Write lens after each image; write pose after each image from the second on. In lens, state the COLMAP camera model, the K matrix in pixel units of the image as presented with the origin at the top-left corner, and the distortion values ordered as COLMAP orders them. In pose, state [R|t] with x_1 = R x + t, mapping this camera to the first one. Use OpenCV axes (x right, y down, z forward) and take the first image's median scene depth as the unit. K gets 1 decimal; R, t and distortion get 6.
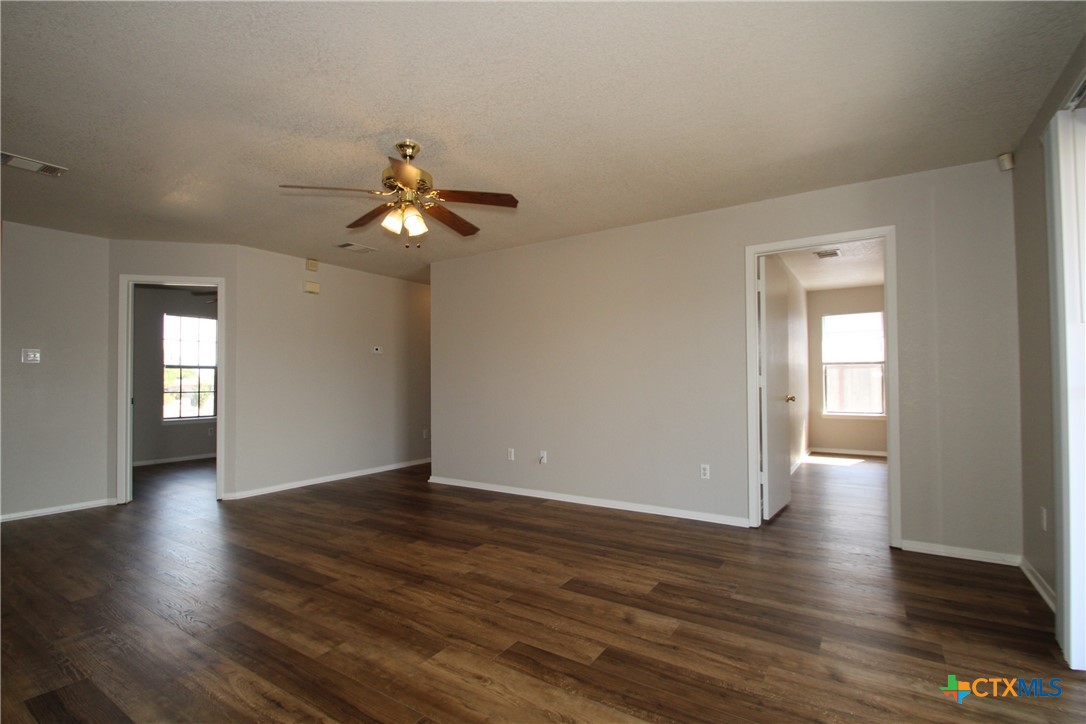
lens RADIAL K [[517.7, 0, 530.6], [0, 517.7, 369.2], [0, 0, 1]] dist [-0.000700, -0.000035]
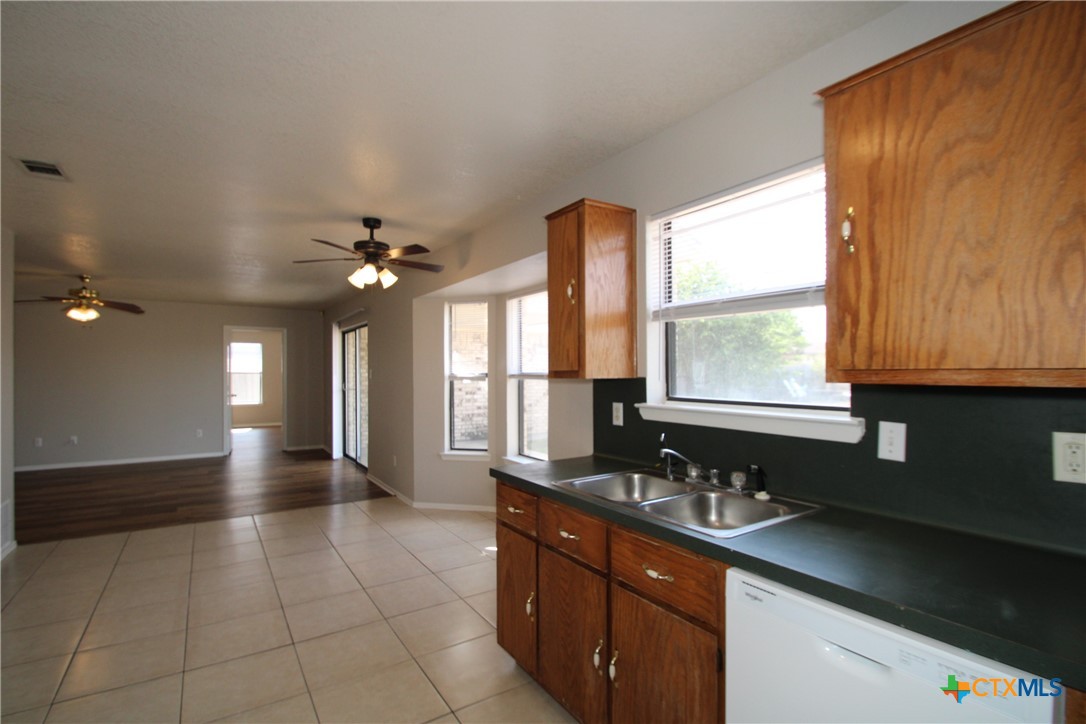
lens RADIAL K [[526.7, 0, 566.3], [0, 526.7, 372.0], [0, 0, 1]] dist [0.000977, -0.000100]
pose [[0.367690, 0.002478, 0.929945, -1.330490], [-0.018540, 0.999817, 0.004666, -0.096190], [-0.929763, -0.018957, 0.367669, -1.374418]]
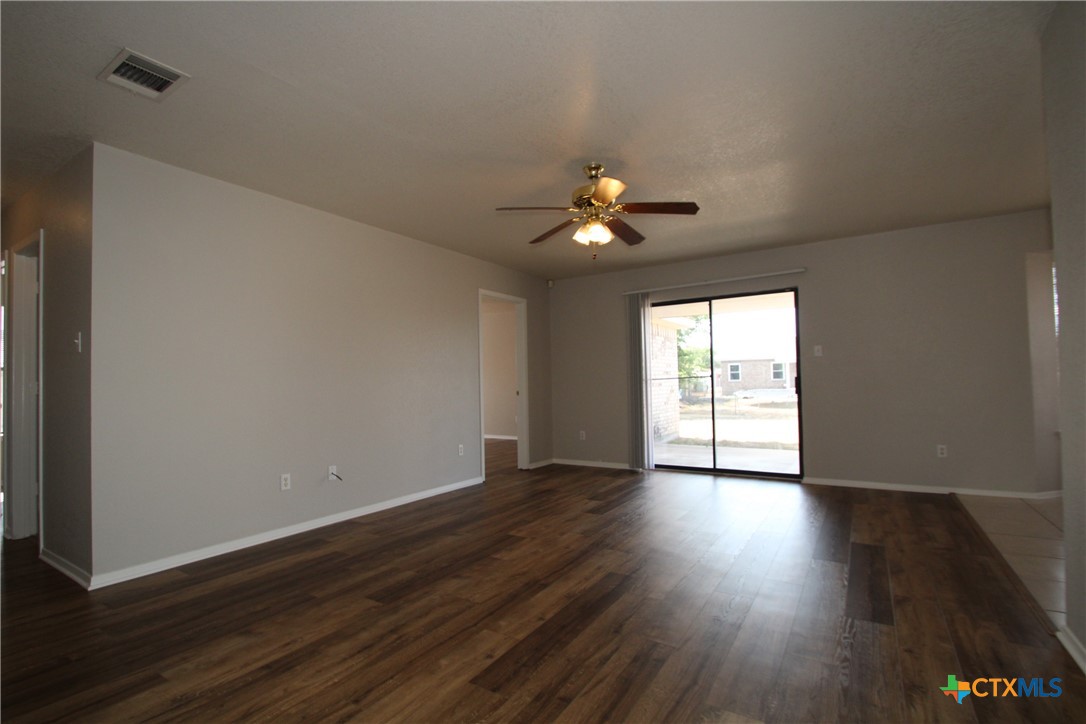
lens RADIAL K [[504.3, 0, 535.3], [0, 504.3, 372.5], [0, 0, 1]] dist [0.002982, -0.010411]
pose [[-0.025364, 0.037499, 0.998975, -1.293967], [0.003580, 0.999293, -0.037420, 0.058148], [-0.999672, 0.002627, -0.025480, 1.121403]]
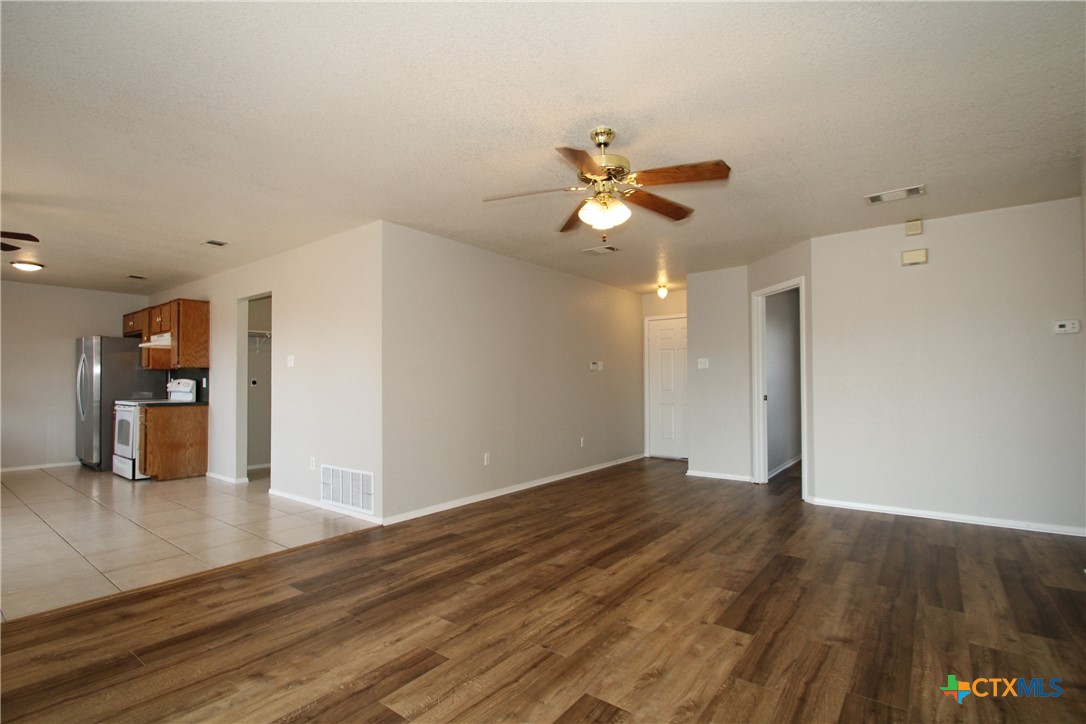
lens RADIAL K [[504.3, 0, 535.3], [0, 504.3, 372.5], [0, 0, 1]] dist [0.002982, -0.010411]
pose [[-0.067039, -0.011187, -0.997688, 0.655910], [0.022457, 0.999667, -0.012718, 0.009824], [0.997498, -0.023258, -0.066765, 0.900708]]
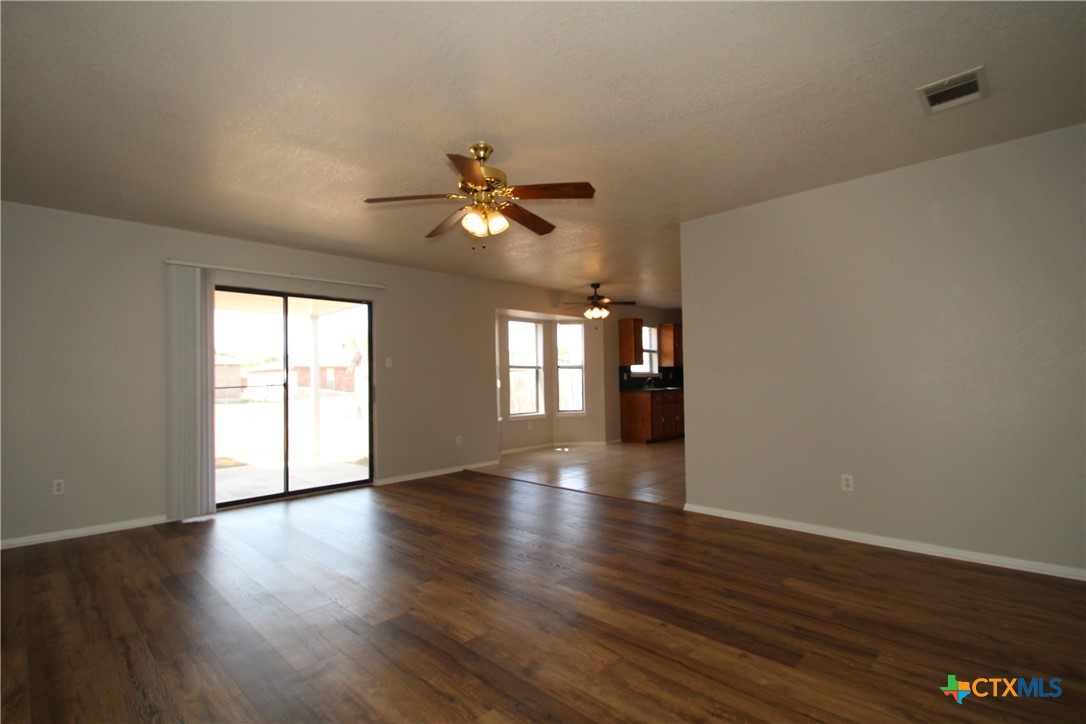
lens RADIAL K [[504.3, 0, 535.3], [0, 504.3, 372.5], [0, 0, 1]] dist [0.002982, -0.010411]
pose [[-0.983592, 0.031082, 0.177711, -0.491673], [0.025374, 0.999089, -0.034308, 0.040183], [-0.178615, -0.029236, -0.983485, 1.878012]]
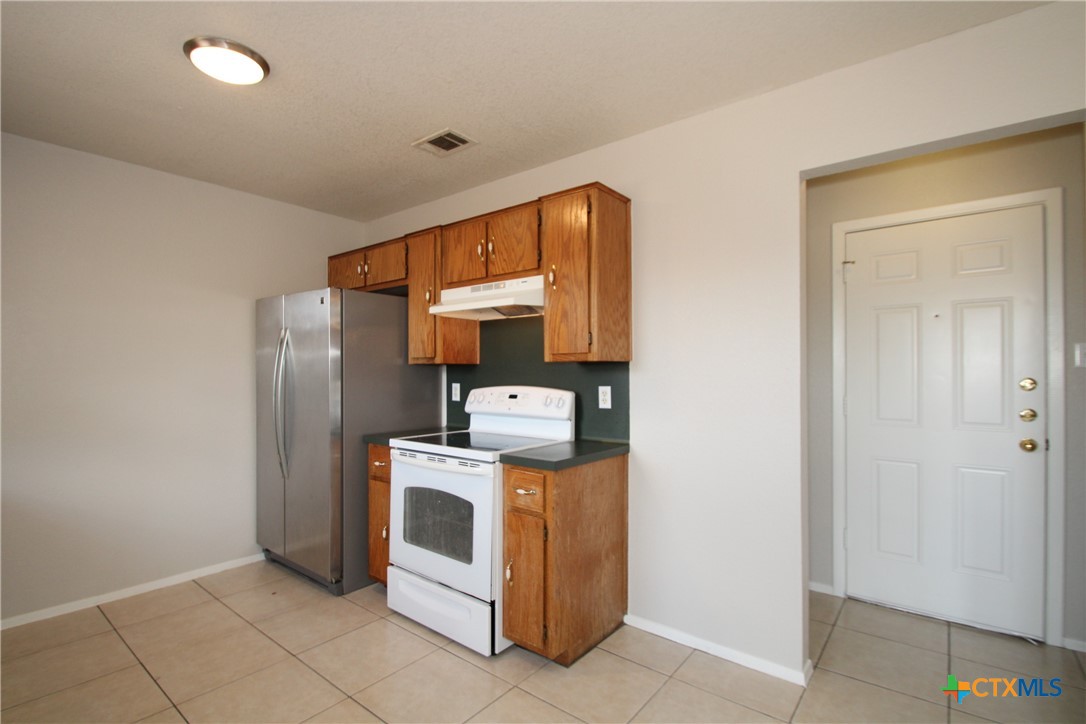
lens RADIAL K [[504.3, 0, 535.3], [0, 504.3, 372.5], [0, 0, 1]] dist [0.002982, -0.010411]
pose [[-0.086784, 0.007869, -0.996196, -0.459064], [0.019632, 0.999788, 0.006187, -0.056941], [0.996034, -0.019020, -0.086920, -0.661643]]
